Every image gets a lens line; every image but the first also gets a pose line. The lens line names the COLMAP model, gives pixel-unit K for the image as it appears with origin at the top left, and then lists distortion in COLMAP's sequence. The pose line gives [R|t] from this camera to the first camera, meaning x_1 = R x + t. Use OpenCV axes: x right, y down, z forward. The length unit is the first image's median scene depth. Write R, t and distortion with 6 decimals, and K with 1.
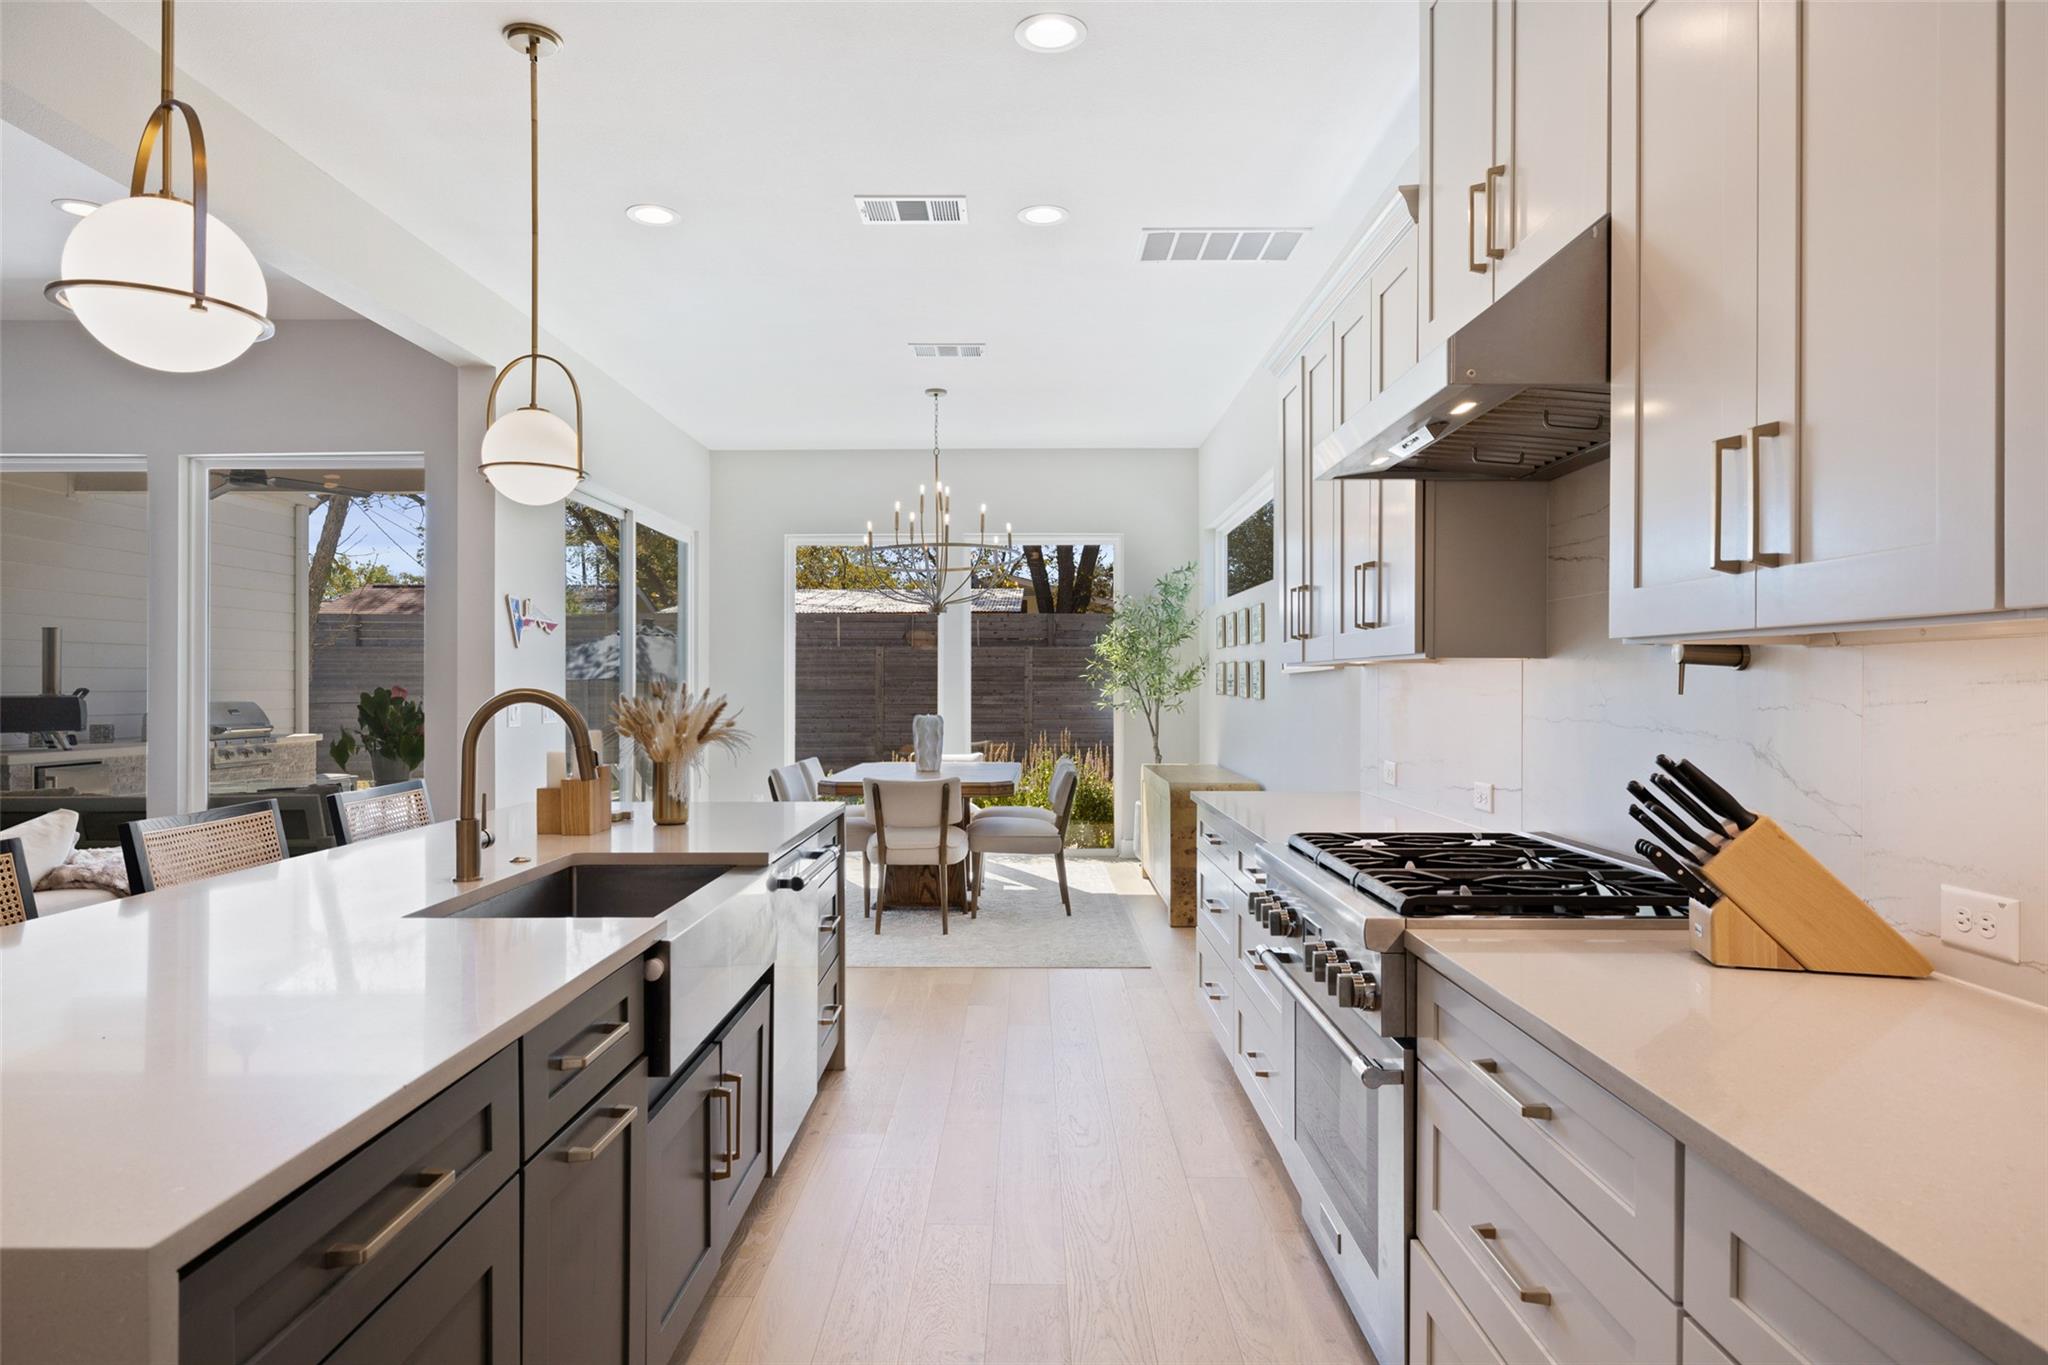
lens RADIAL K [[1168.0, 0, 1017.3], [0, 1168.0, 680.4], [0, 0, 1]] dist [0.004181, -0.001652]
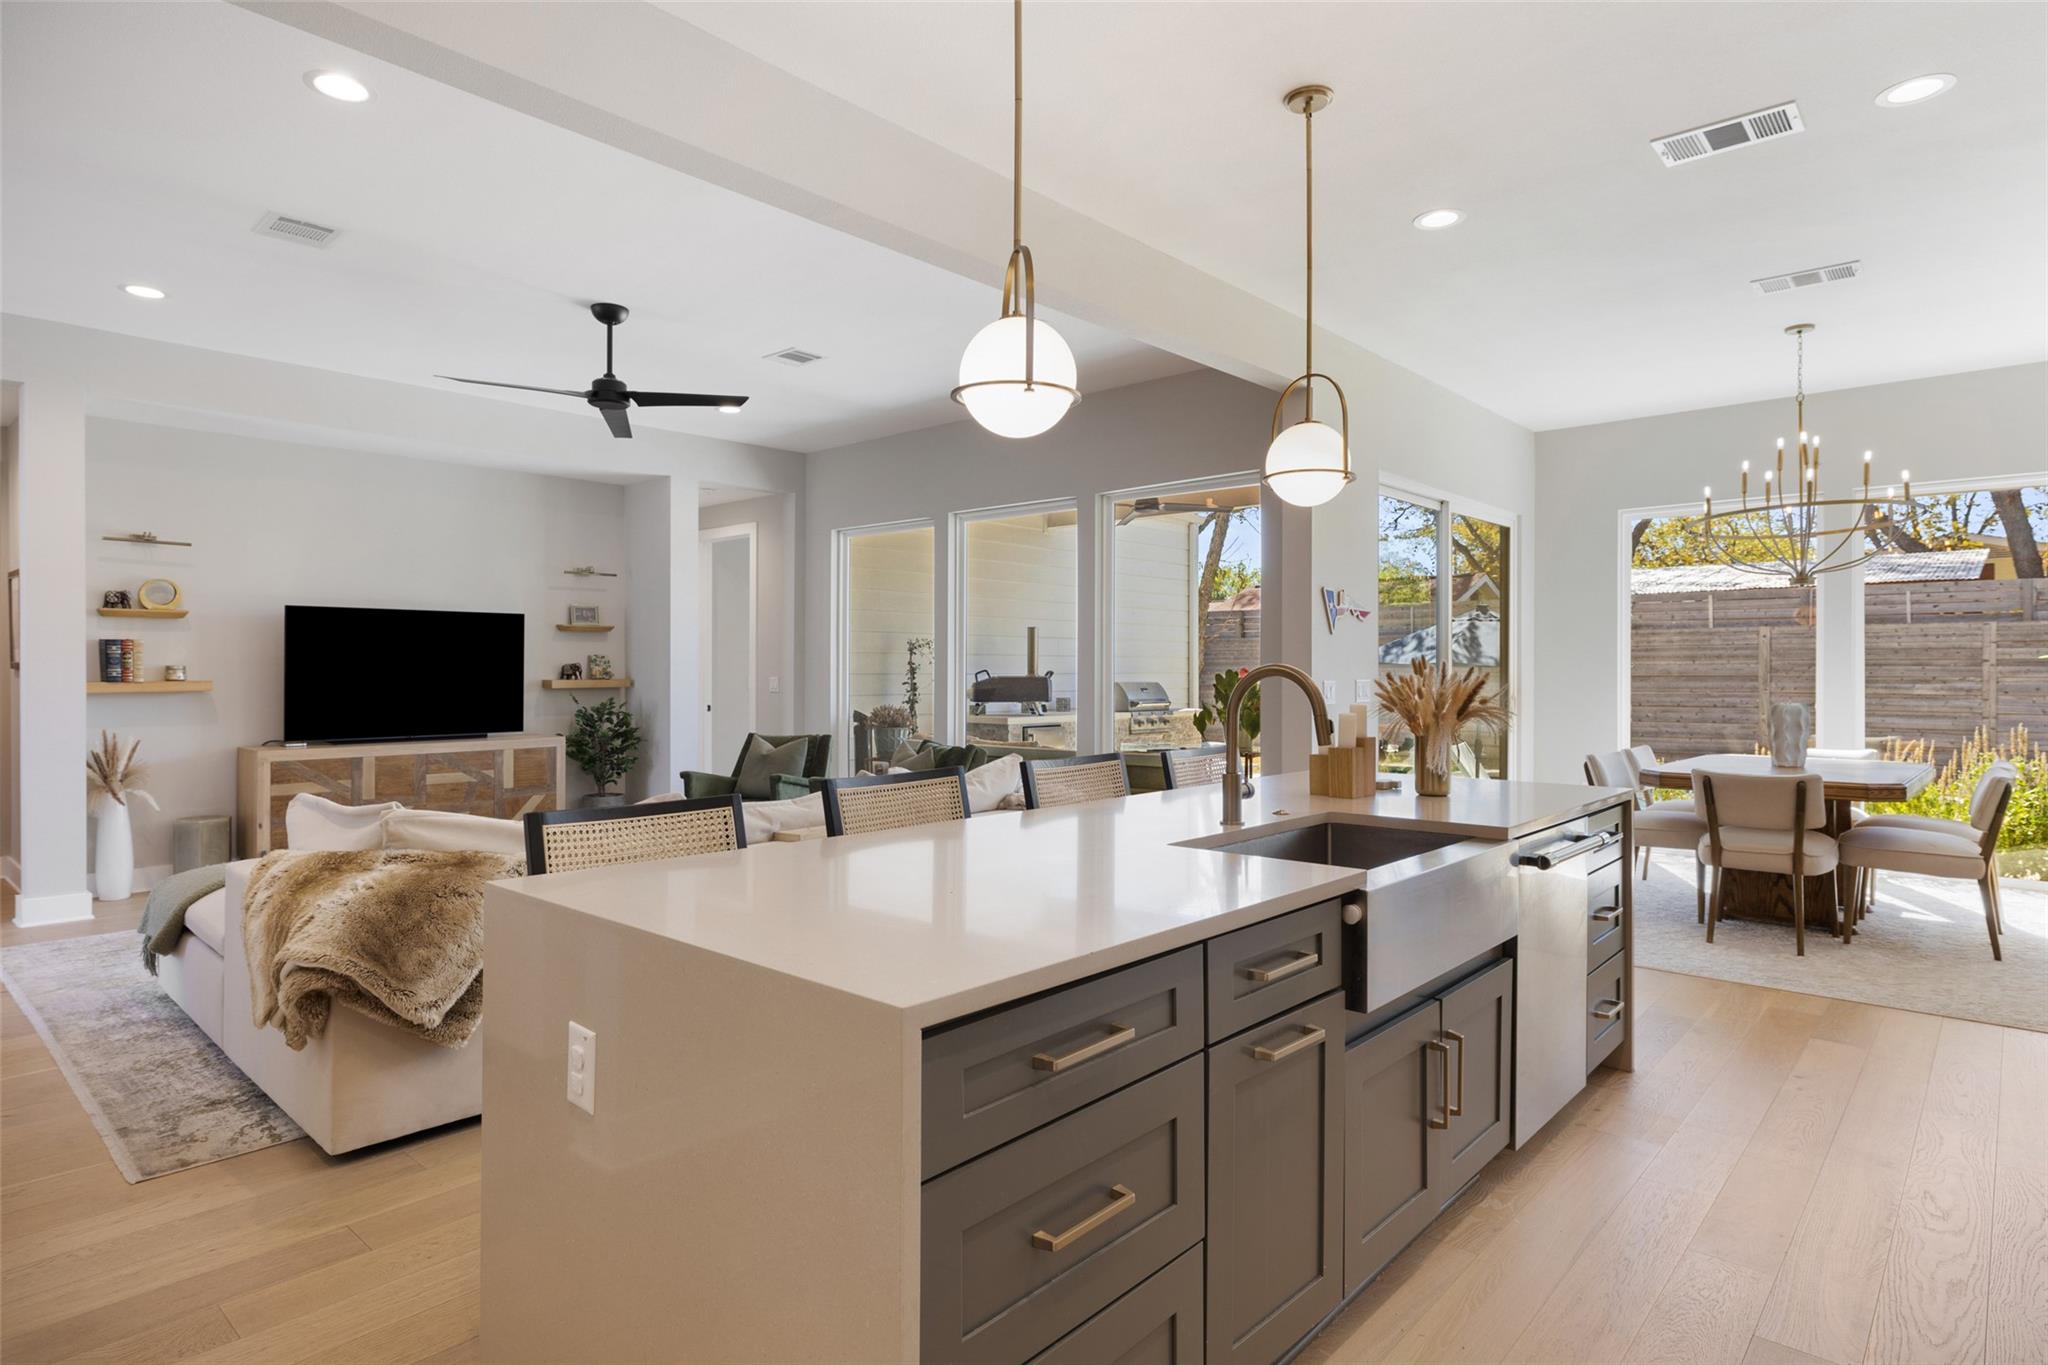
lens RADIAL K [[1115.3, 0, 1017.6], [0, 1115.3, 669.8], [0, 0, 1]] dist [0.002502, 0.001867]
pose [[0.746003, 0.000639, -0.665942, 0.063893], [0.000510, 0.999999, 0.001531, 0.005009], [0.665942, -0.001482, 0.746002, -0.001930]]
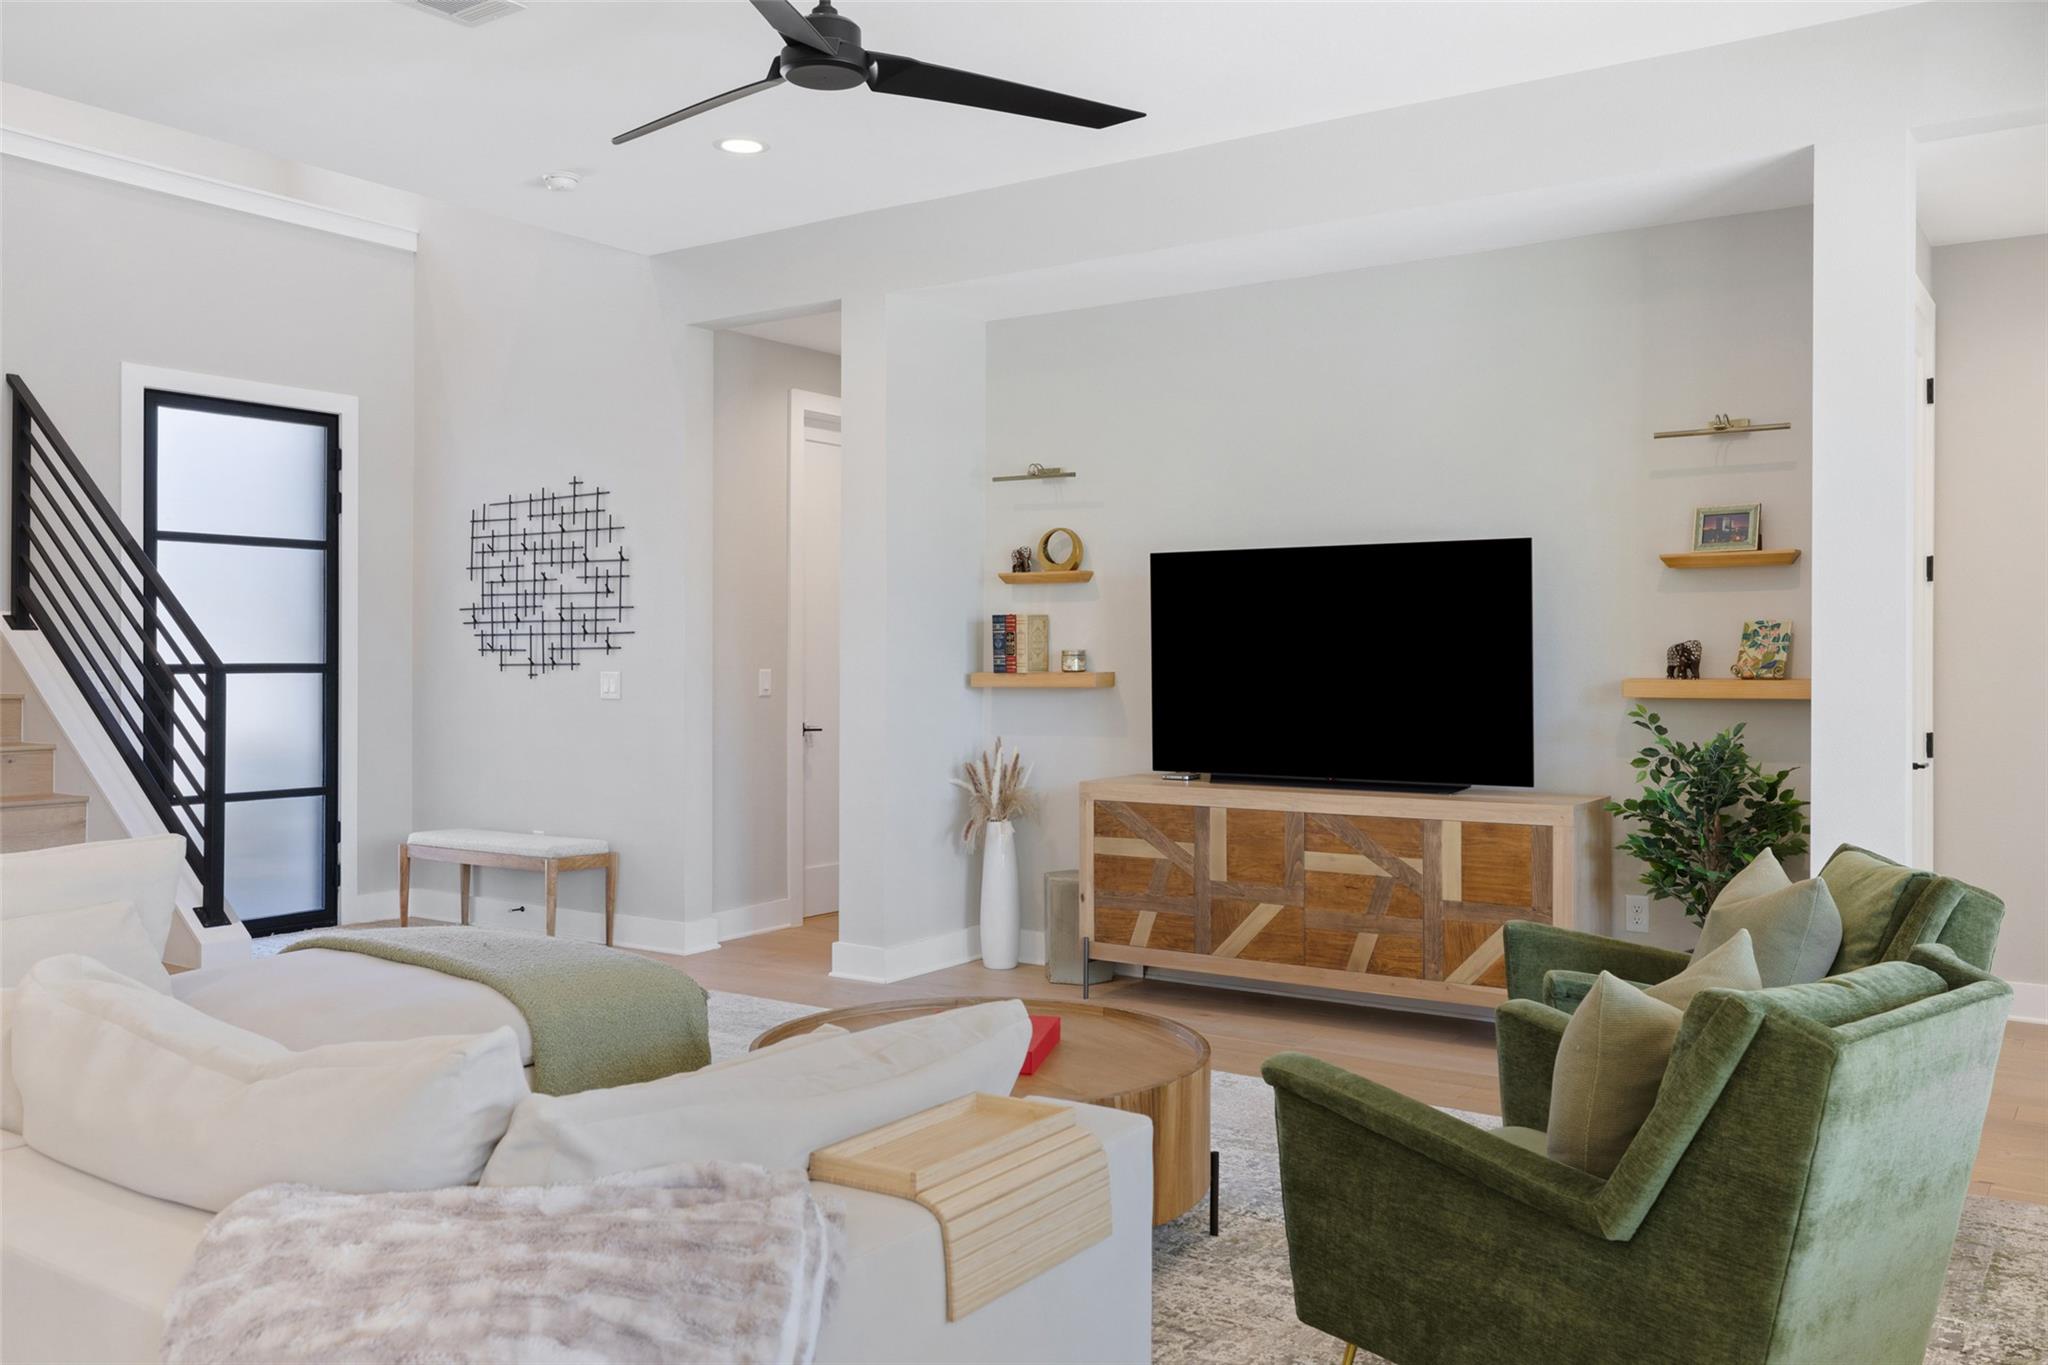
lens RADIAL K [[1670.4, 0, 1024.0], [0, 1670.4, 666.6], [0, 0, 1]] dist [0.009931, 0.001248]
pose [[-0.555061, 0.009022, -0.831760, -0.356927], [0.002968, 0.999956, 0.008866, 0.003112], [0.831804, 0.002453, -0.555064, 0.965358]]
